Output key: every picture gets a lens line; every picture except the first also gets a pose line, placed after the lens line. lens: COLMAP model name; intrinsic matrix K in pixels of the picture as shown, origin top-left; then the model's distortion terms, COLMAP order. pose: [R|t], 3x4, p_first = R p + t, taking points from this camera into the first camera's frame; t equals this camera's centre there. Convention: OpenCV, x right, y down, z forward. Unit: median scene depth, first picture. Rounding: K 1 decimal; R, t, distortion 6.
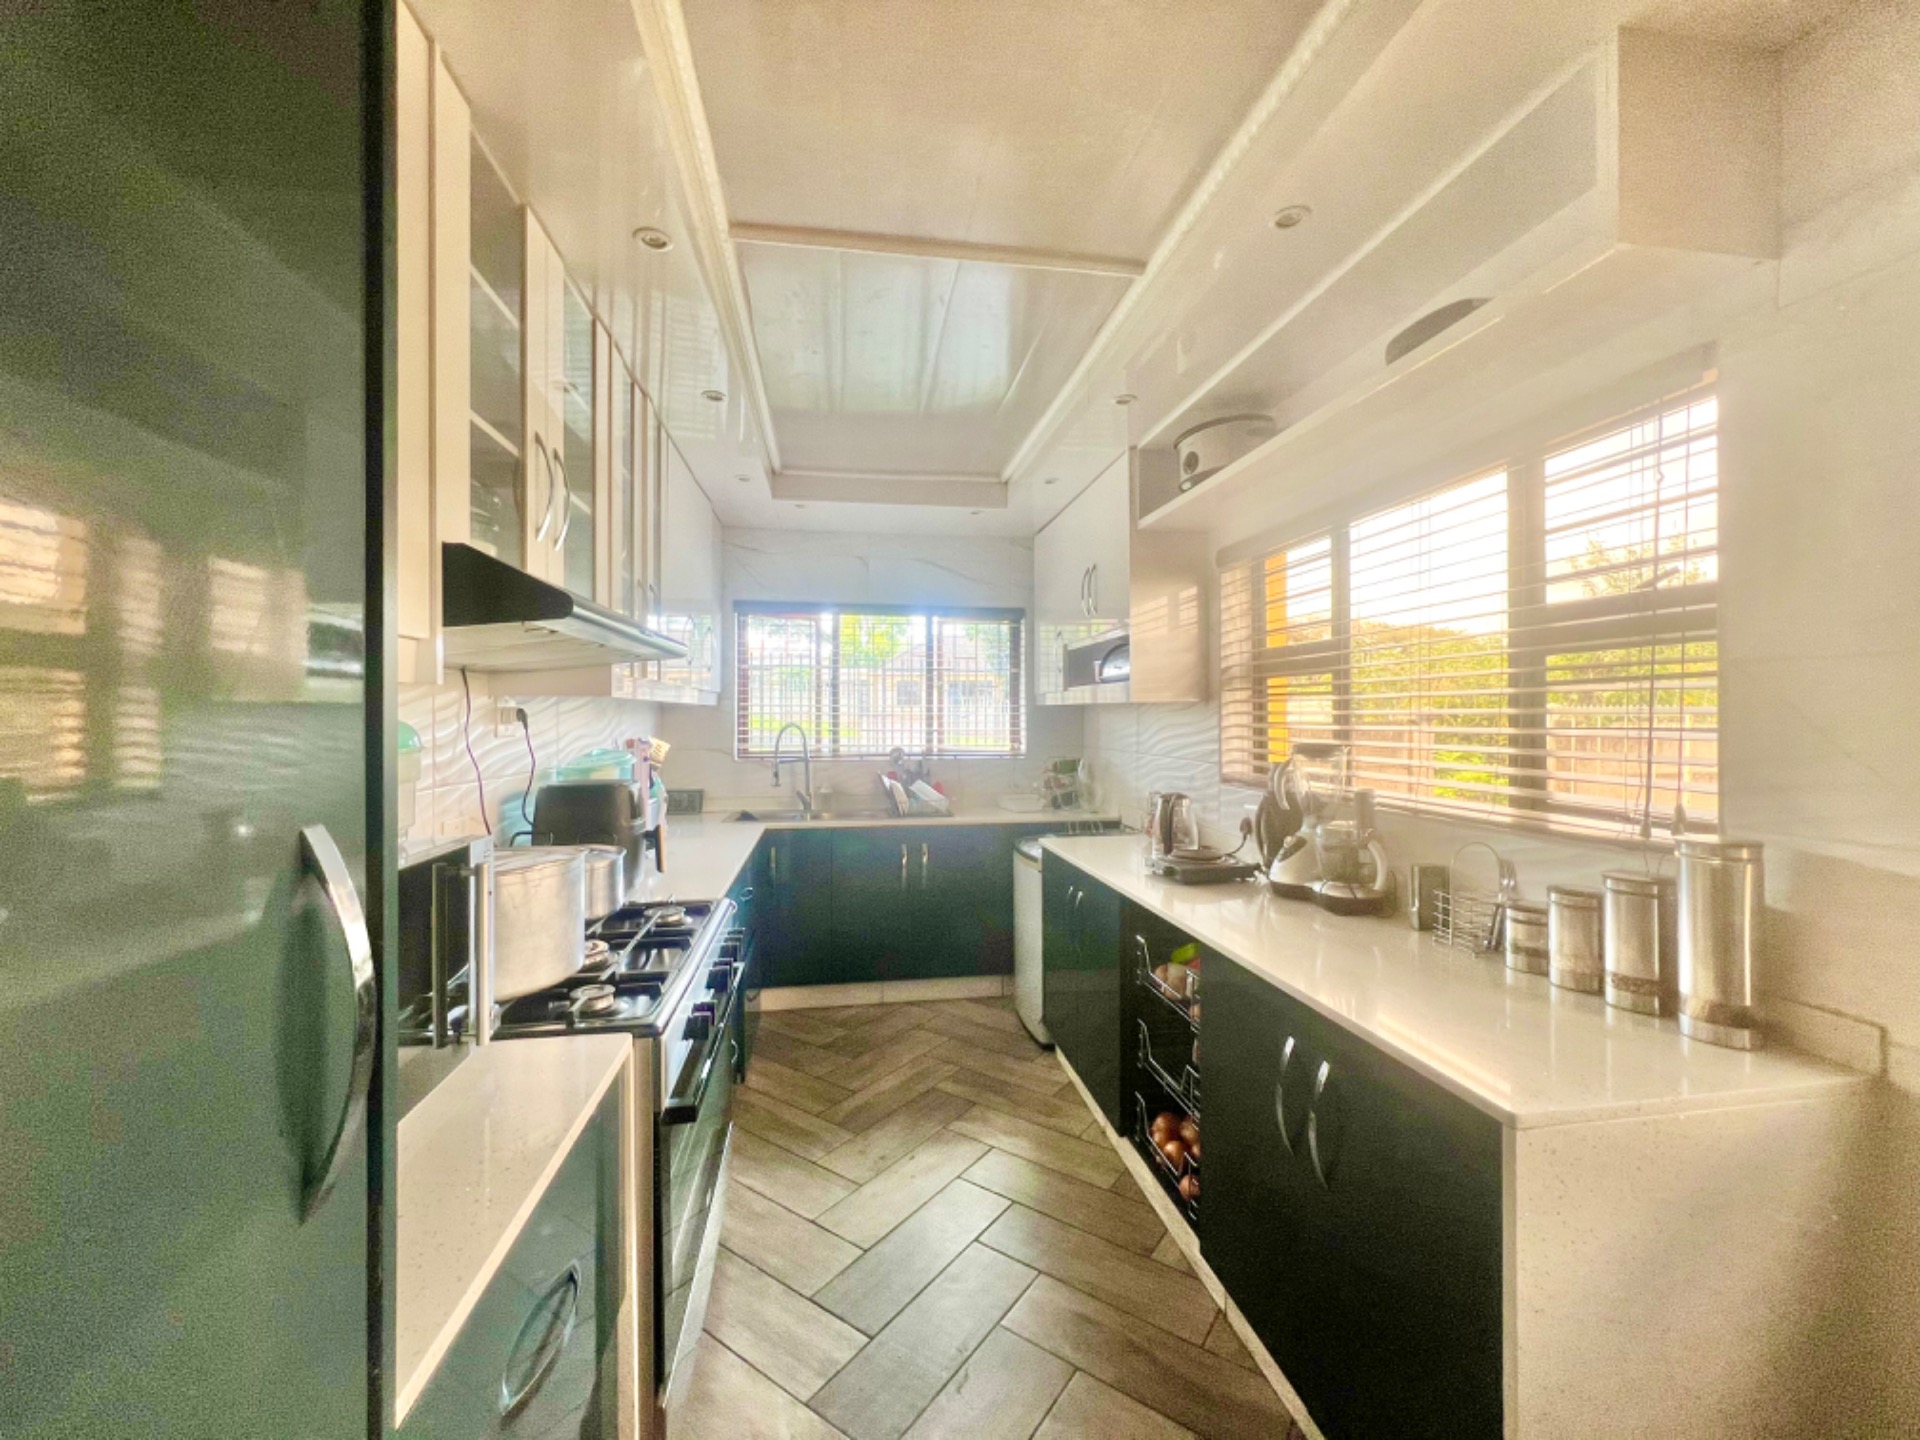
lens RADIAL K [[773.5, 0, 957.6], [0, 773.5, 712.2], [0, 0, 1]] dist [-0.008877, 0.001011]
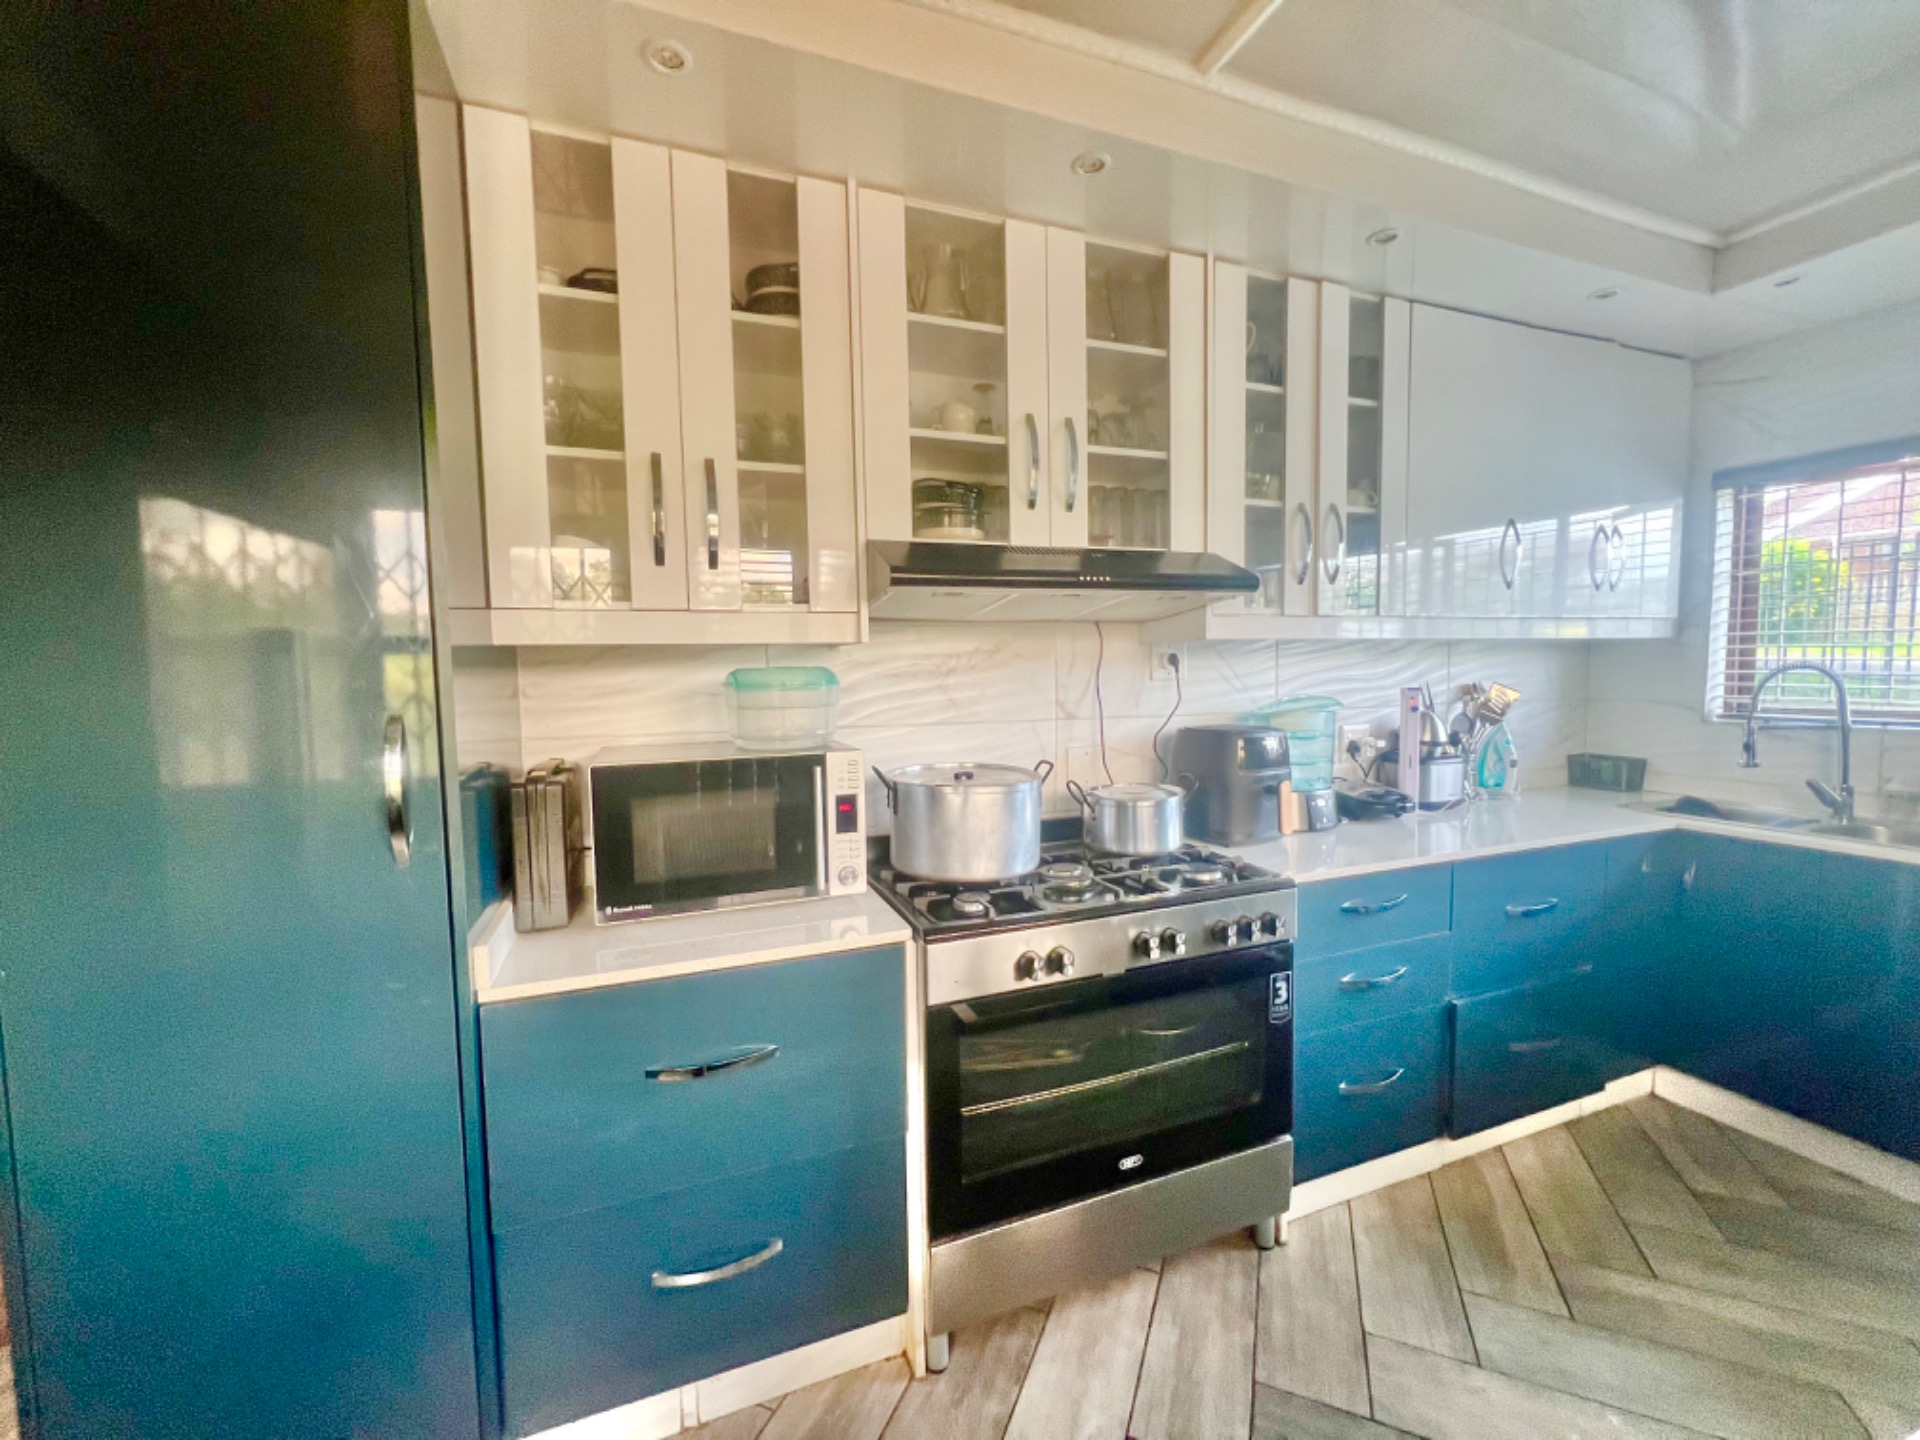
lens RADIAL K [[773.5, 0, 956.3], [0, 773.5, 719.4], [0, 0, 1]] dist [-0.008877, 0.001011]
pose [[0.200588, 0.068047, -0.977310, 0.259577], [0.019326, 0.997116, 0.073393, 0.001242], [0.979485, -0.033609, 0.198695, 0.296252]]
